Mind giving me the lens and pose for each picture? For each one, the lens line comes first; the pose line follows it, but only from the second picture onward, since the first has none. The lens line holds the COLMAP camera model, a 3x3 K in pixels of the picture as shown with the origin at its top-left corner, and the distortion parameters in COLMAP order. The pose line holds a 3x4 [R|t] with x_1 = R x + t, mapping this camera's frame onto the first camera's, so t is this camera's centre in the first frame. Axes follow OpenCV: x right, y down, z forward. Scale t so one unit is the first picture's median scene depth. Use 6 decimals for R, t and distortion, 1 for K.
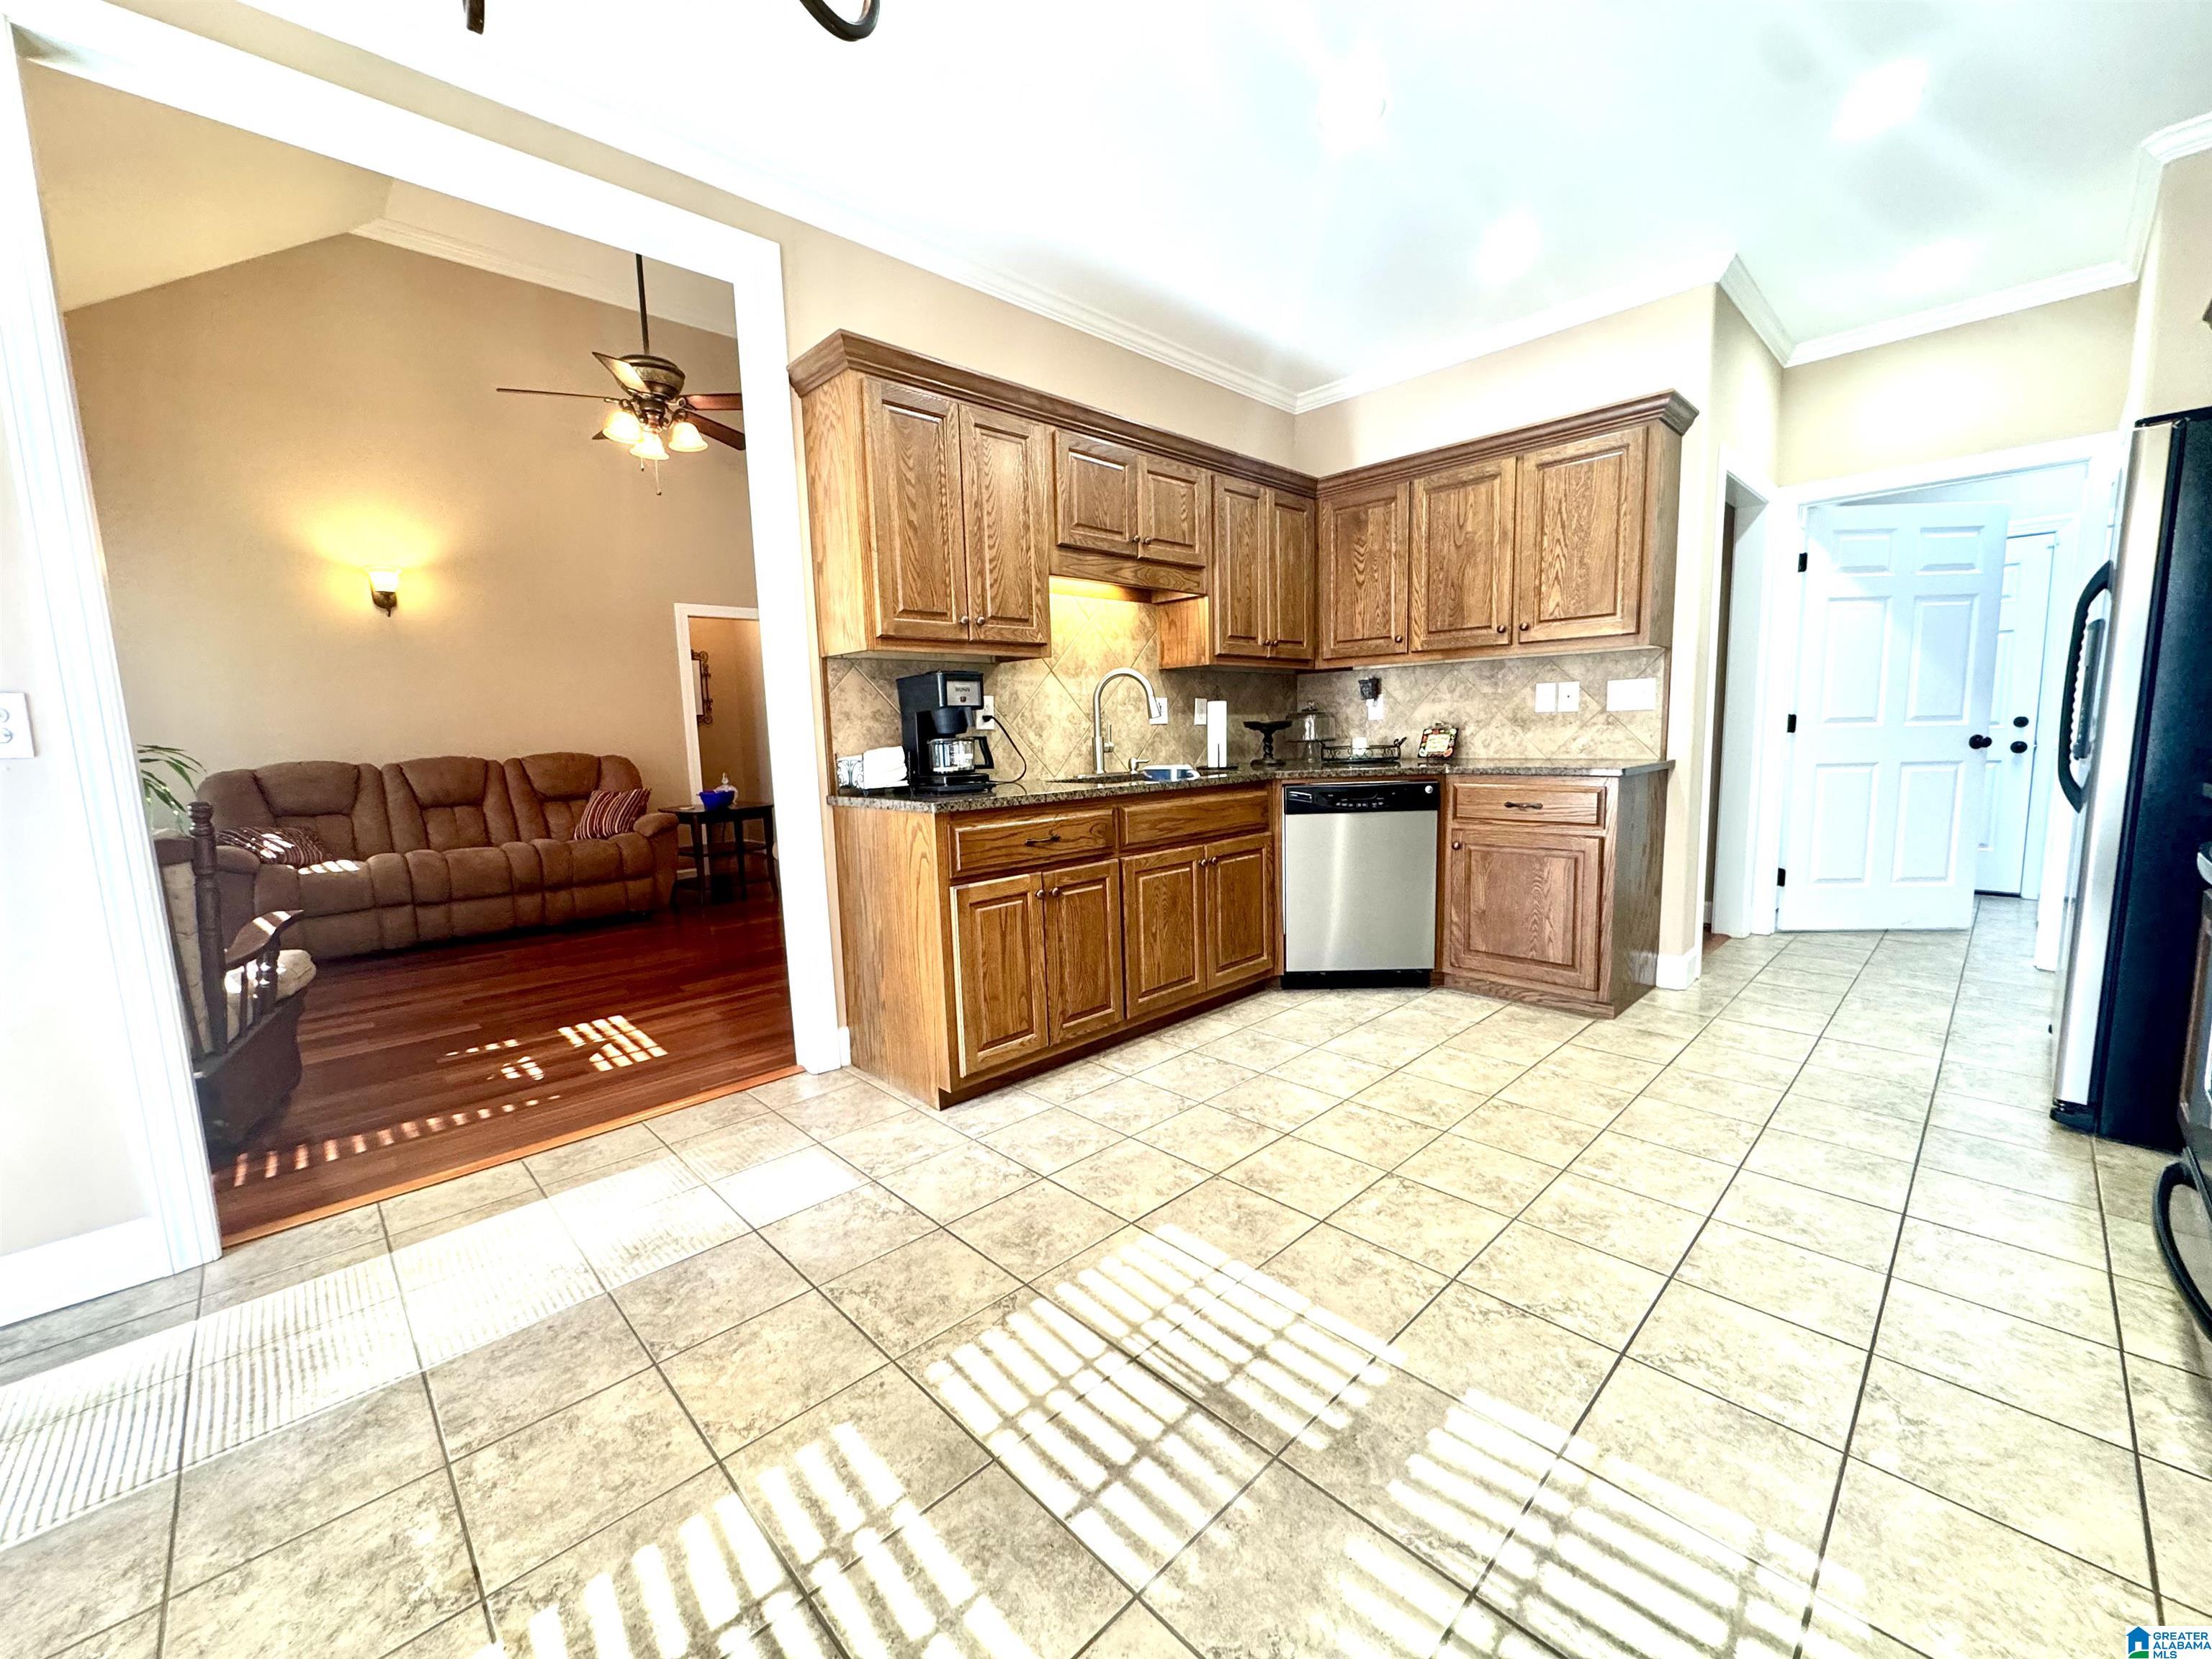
lens RADIAL K [[882.7, 0, 1107.2], [0, 882.7, 831.2], [0, 0, 1]] dist [-0.003843, 0.000324]
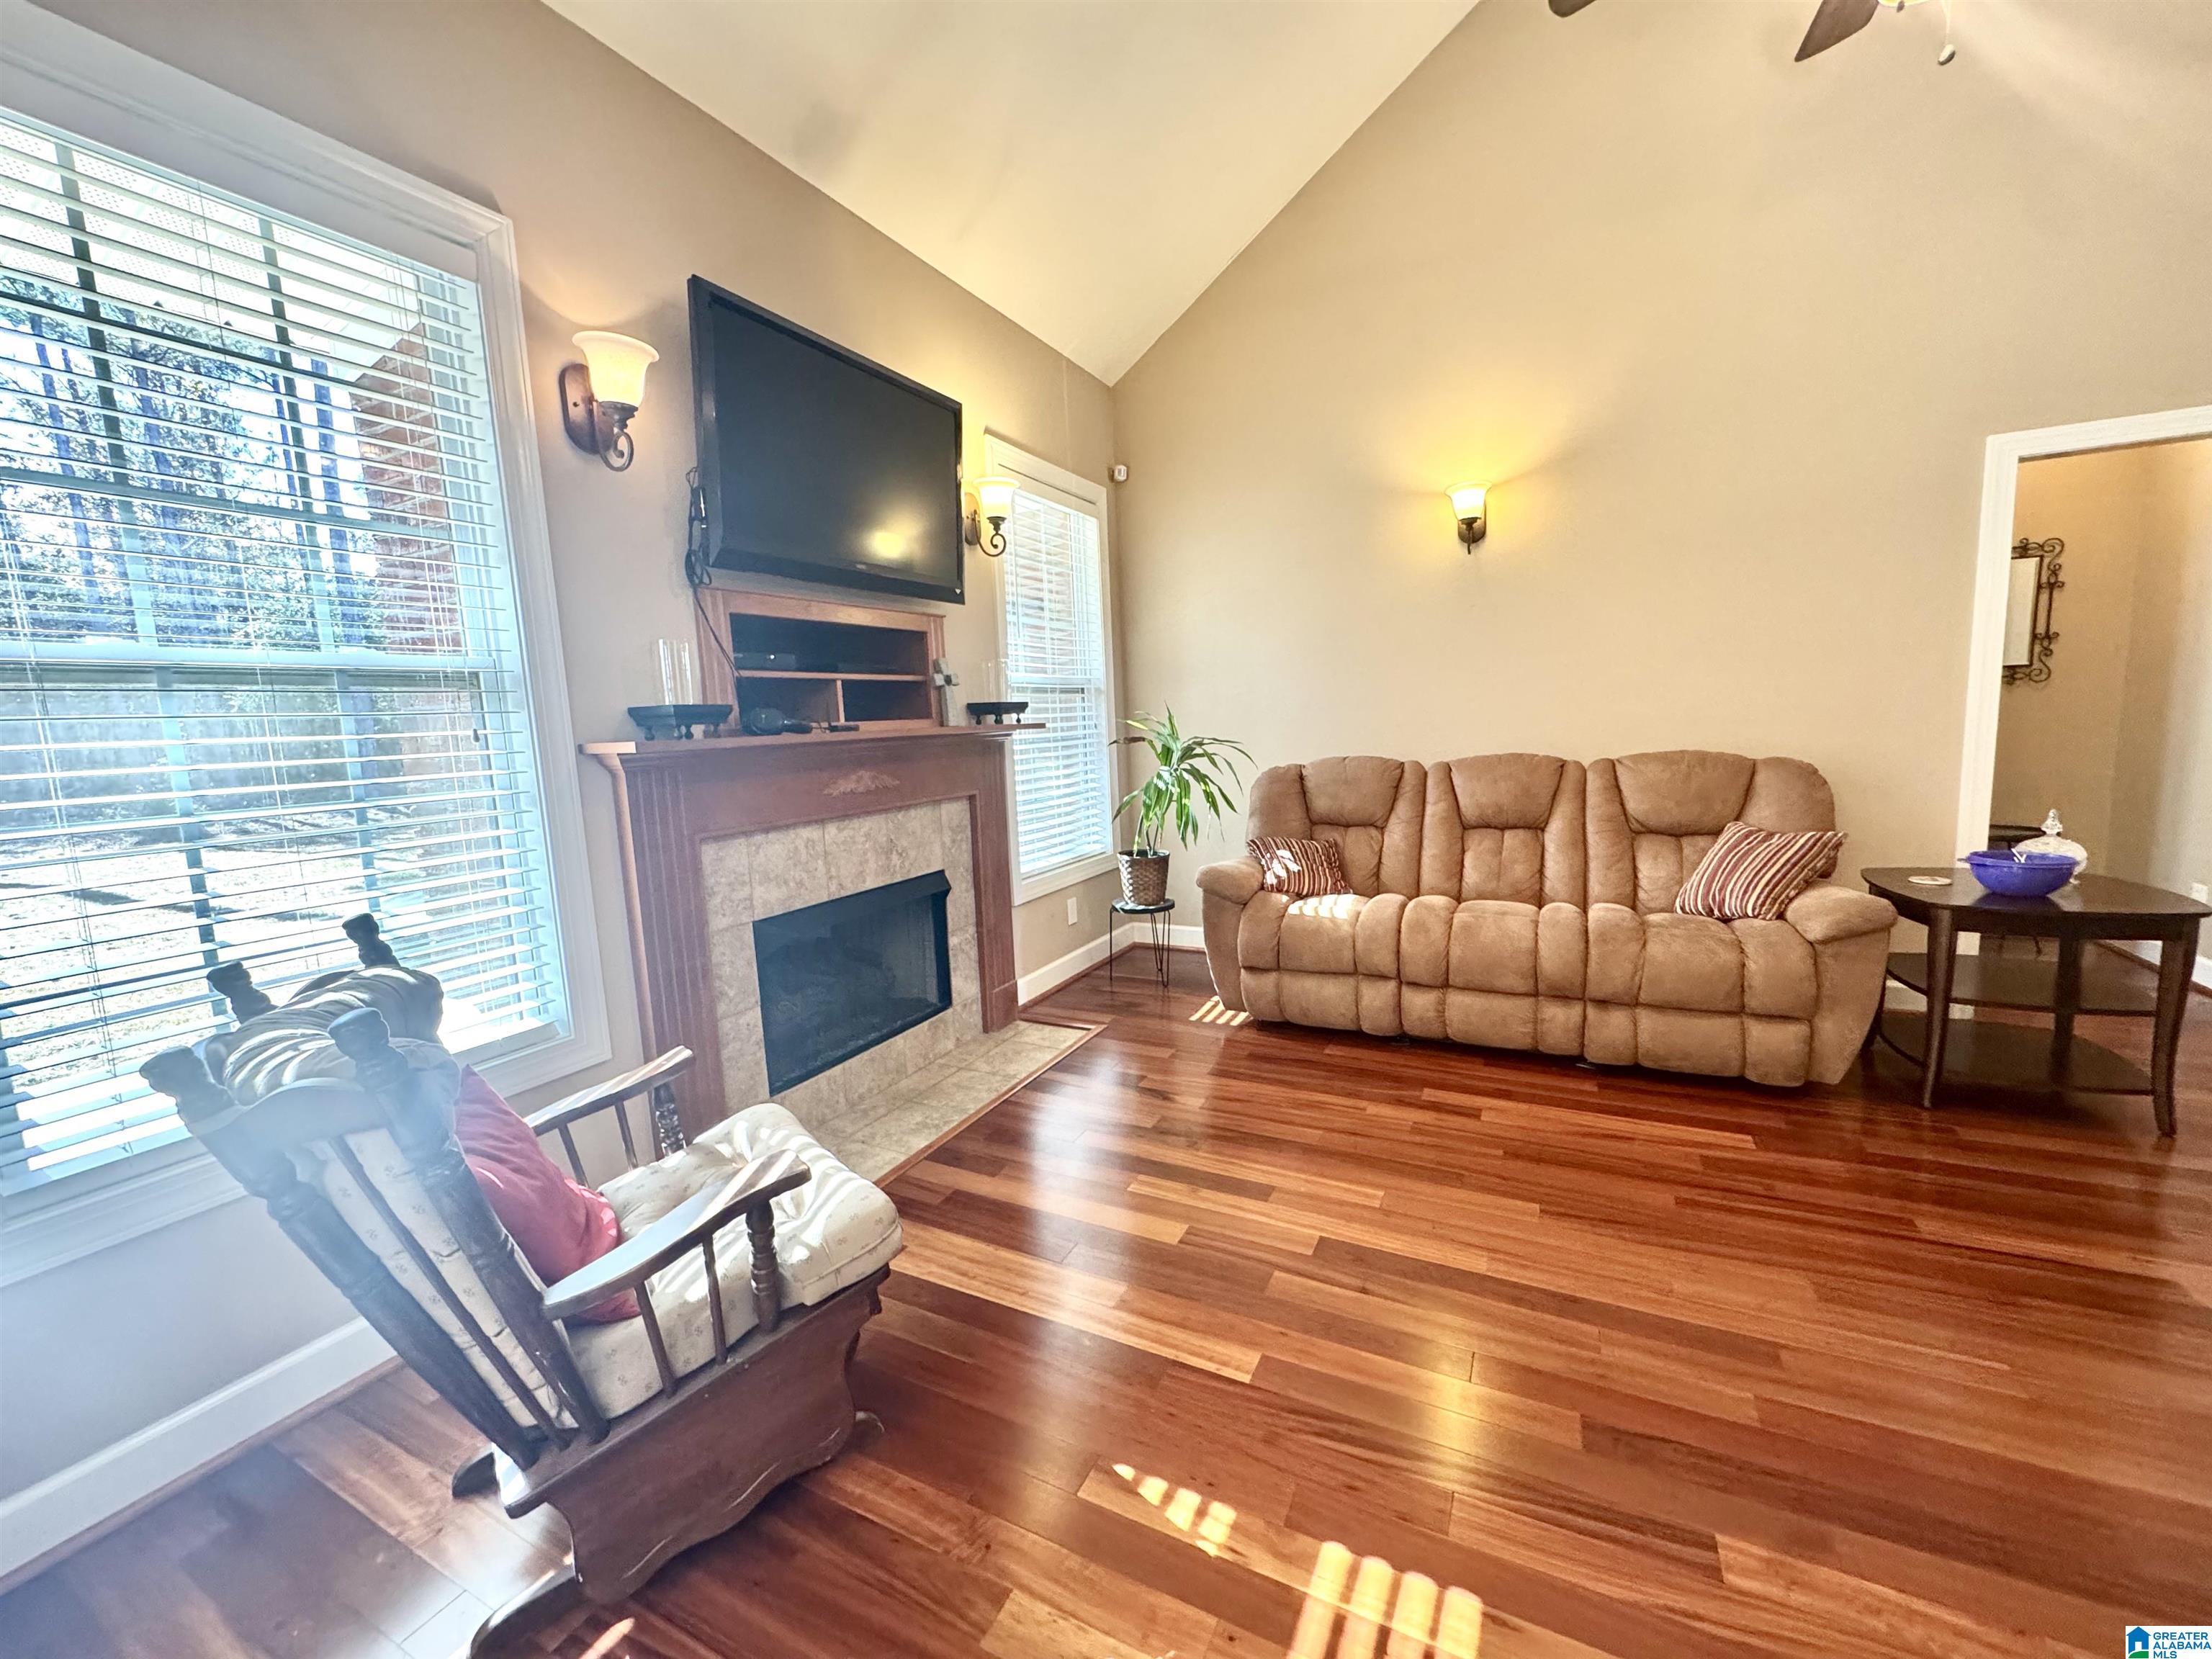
lens RADIAL K [[882.7, 0, 1101.3], [0, 882.7, 833.7], [0, 0, 1]] dist [-0.003843, 0.000324]
pose [[0.324139, 0.135868, -0.936202, -0.226674], [-0.076839, 0.990144, 0.117092, -0.086082], [0.942884, 0.033983, 0.331384, 0.522990]]
